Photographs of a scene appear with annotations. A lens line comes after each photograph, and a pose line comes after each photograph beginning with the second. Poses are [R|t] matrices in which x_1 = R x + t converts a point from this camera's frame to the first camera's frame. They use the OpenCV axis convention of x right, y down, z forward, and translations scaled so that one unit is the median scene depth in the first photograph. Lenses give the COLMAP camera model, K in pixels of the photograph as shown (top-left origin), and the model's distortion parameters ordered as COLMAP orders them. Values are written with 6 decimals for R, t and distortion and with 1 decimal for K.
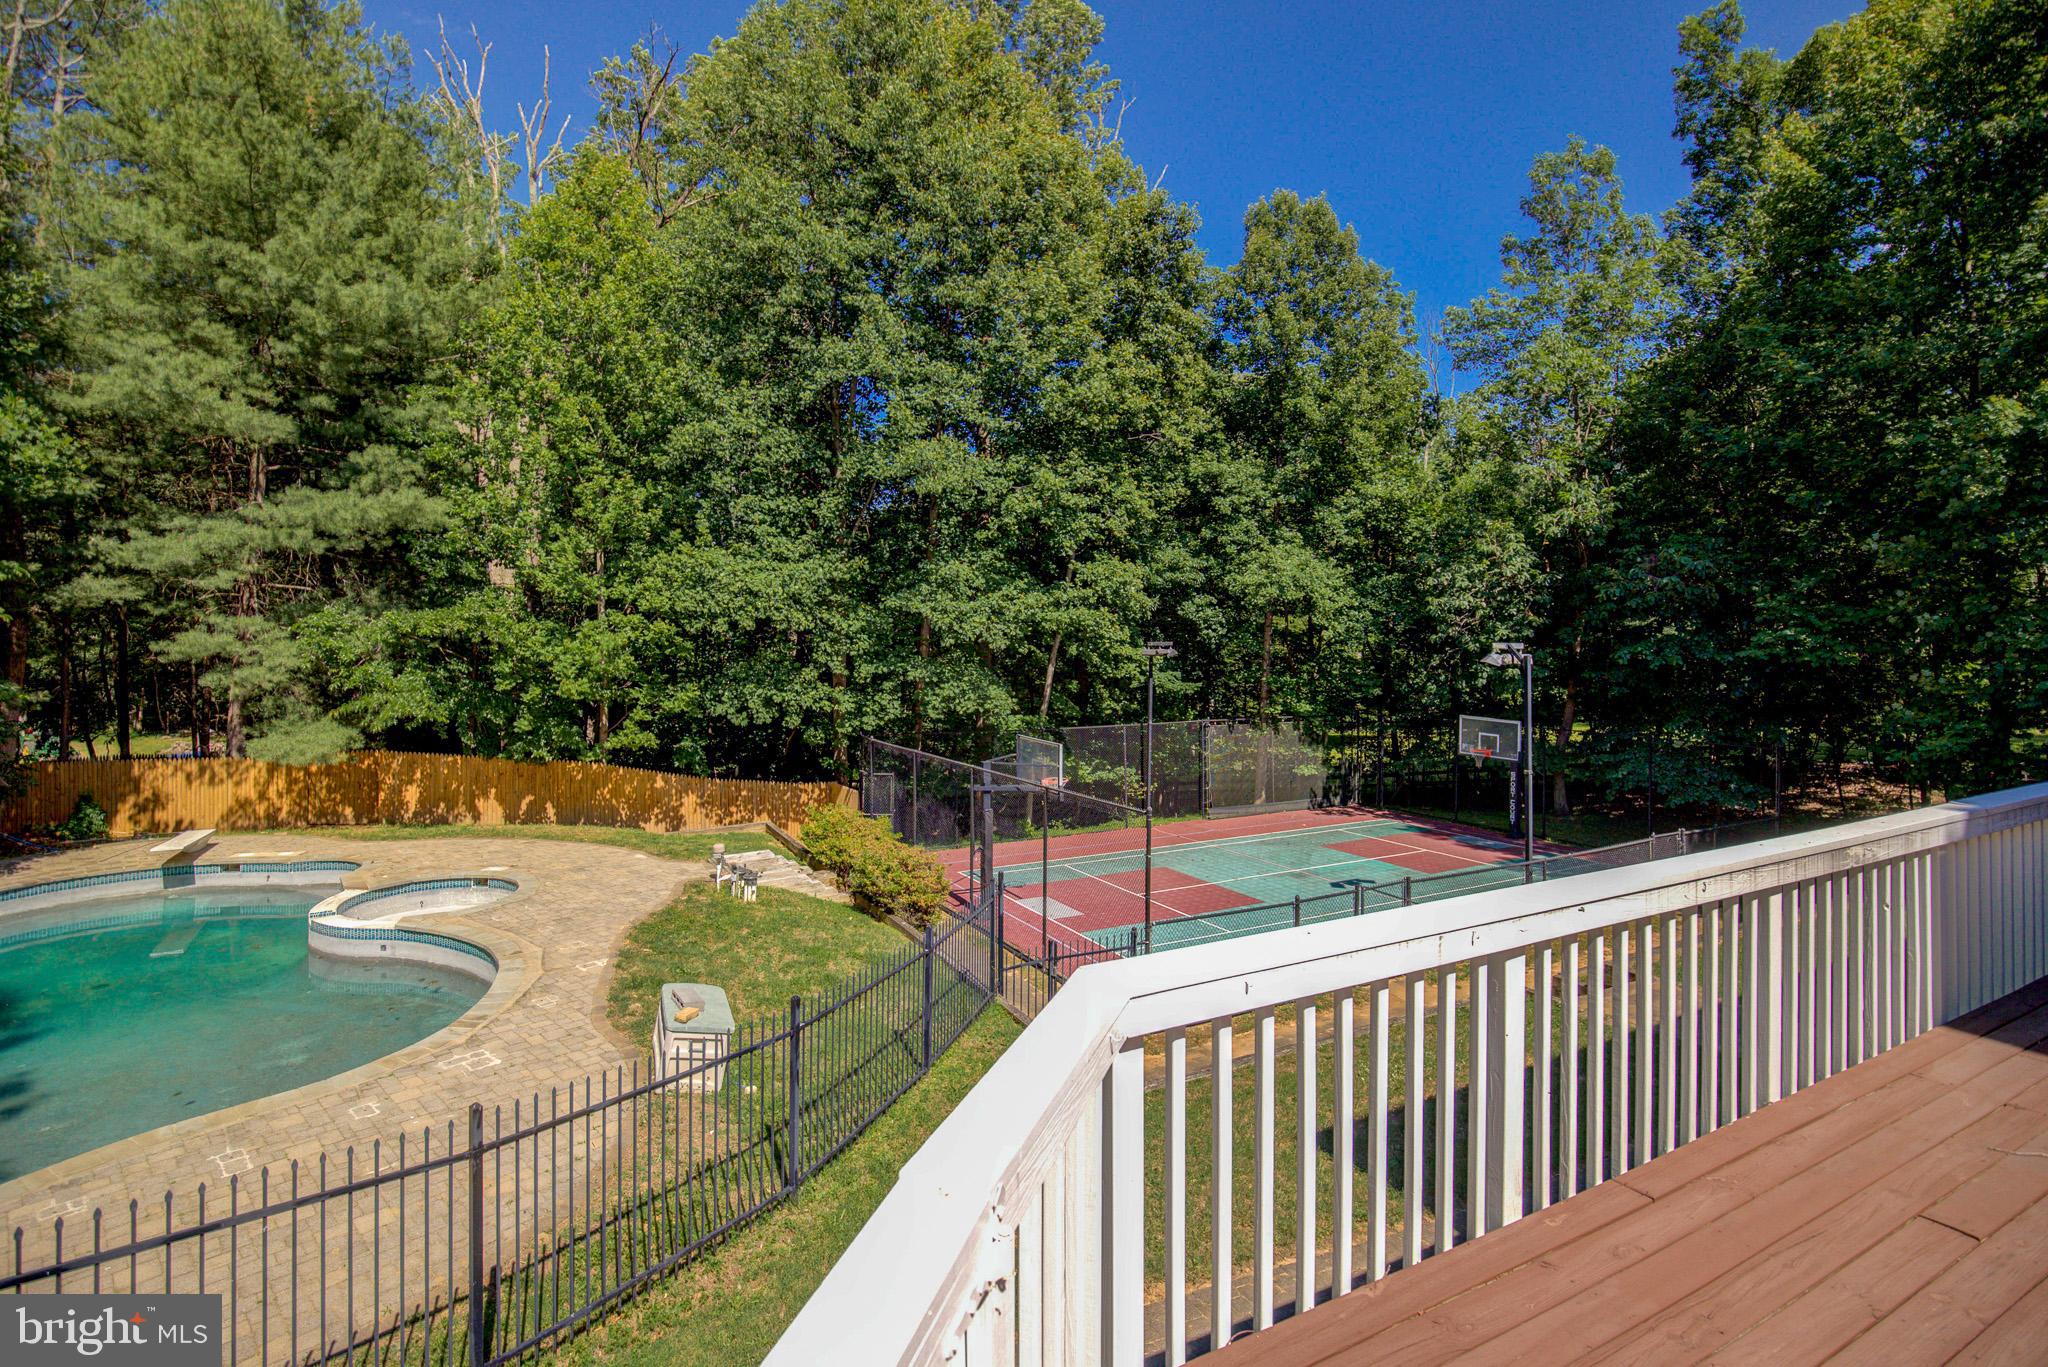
lens RADIAL K [[963.1, 0, 1029.8], [0, 963.1, 625.3], [0, 0, 1]] dist [-0.032439, 0.000543]
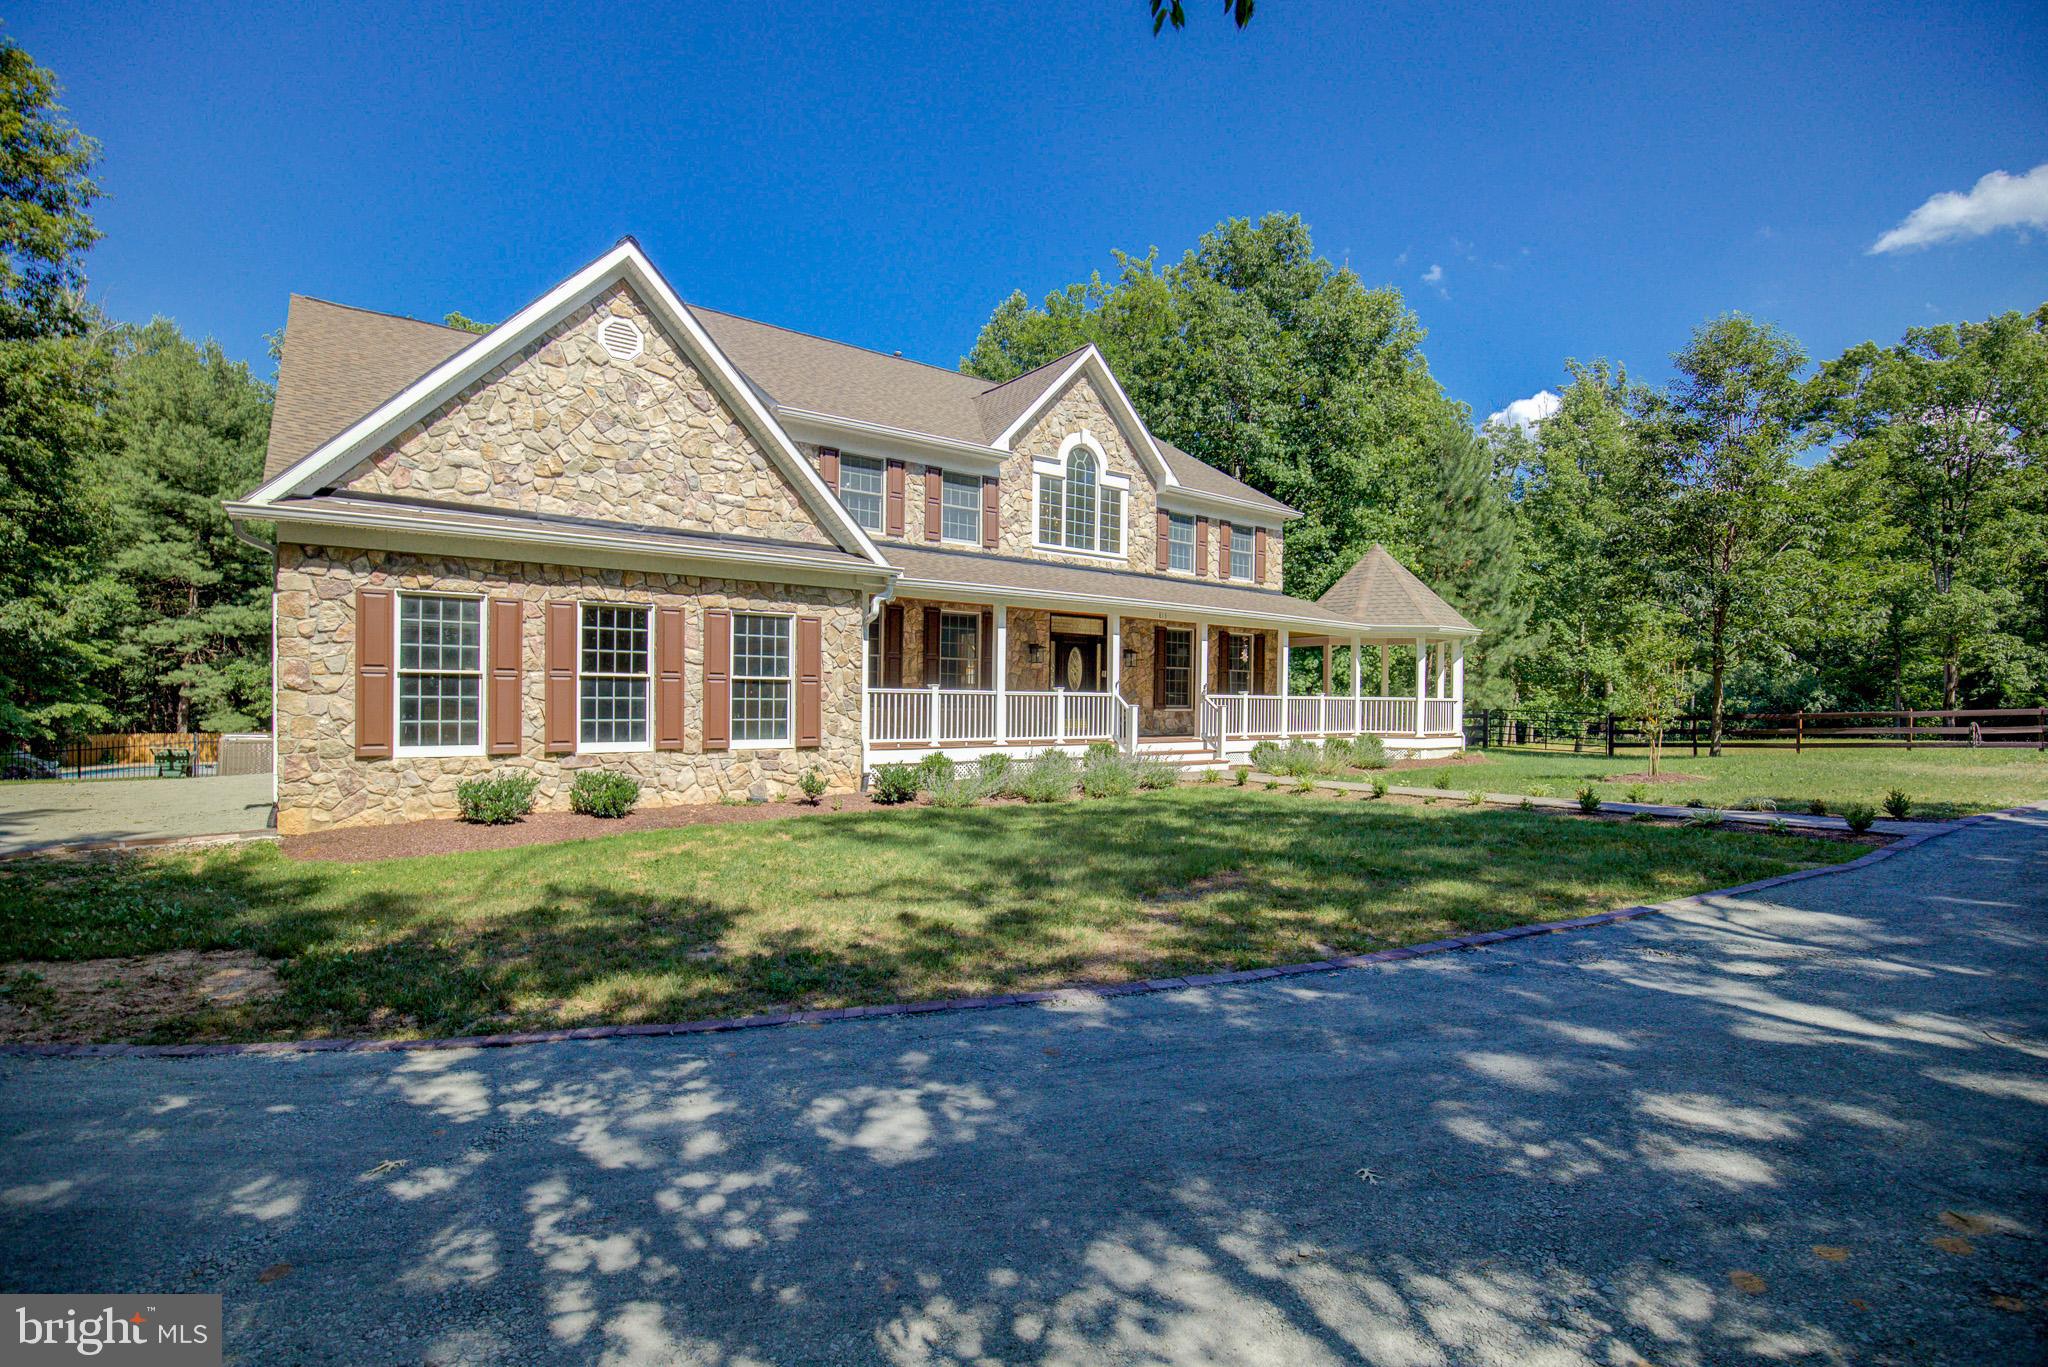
lens RADIAL K [[933.2, 0, 1021.2], [0, 933.2, 704.5], [0, 0, 1]] dist [-0.032271, 0.000770]
pose [[0.987938, 0.007568, 0.154664, 0.642127], [-0.009966, 0.999842, 0.014741, 0.028725], [-0.154528, -0.016104, 0.987857, -1.222697]]
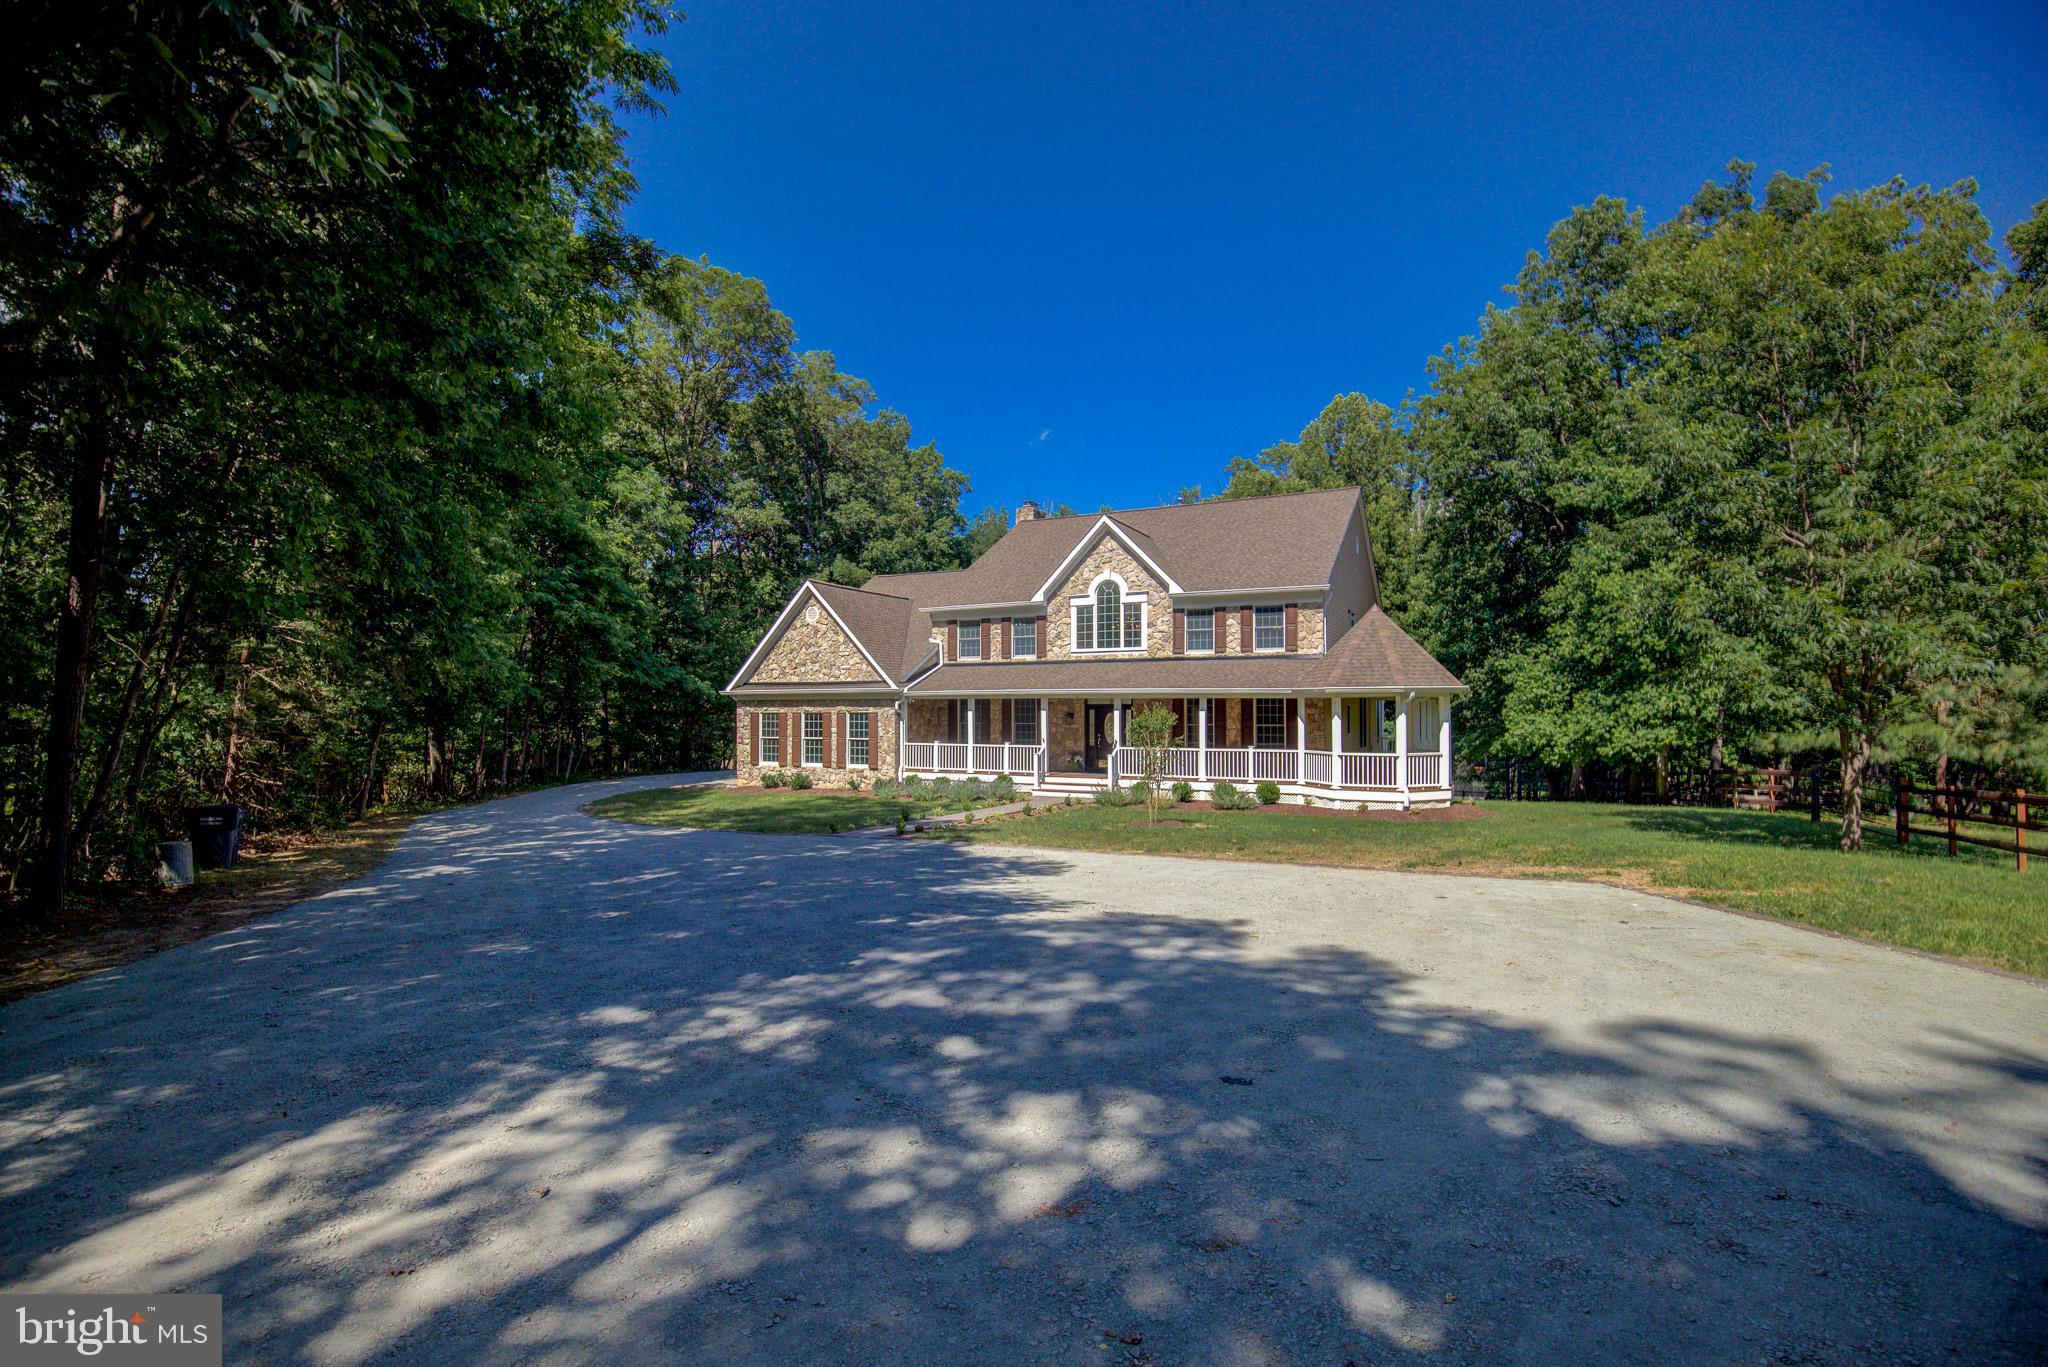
lens RADIAL K [[954.0, 0, 1024.0], [0, 954.0, 683.5], [0, 0, 1]] dist [-0.029596, 0.005010]
pose [[0.573480, -0.026445, -0.818793, 1.907362], [0.008737, 0.999619, -0.026165, -0.021753], [0.819173, 0.007851, 0.573493, -1.242255]]
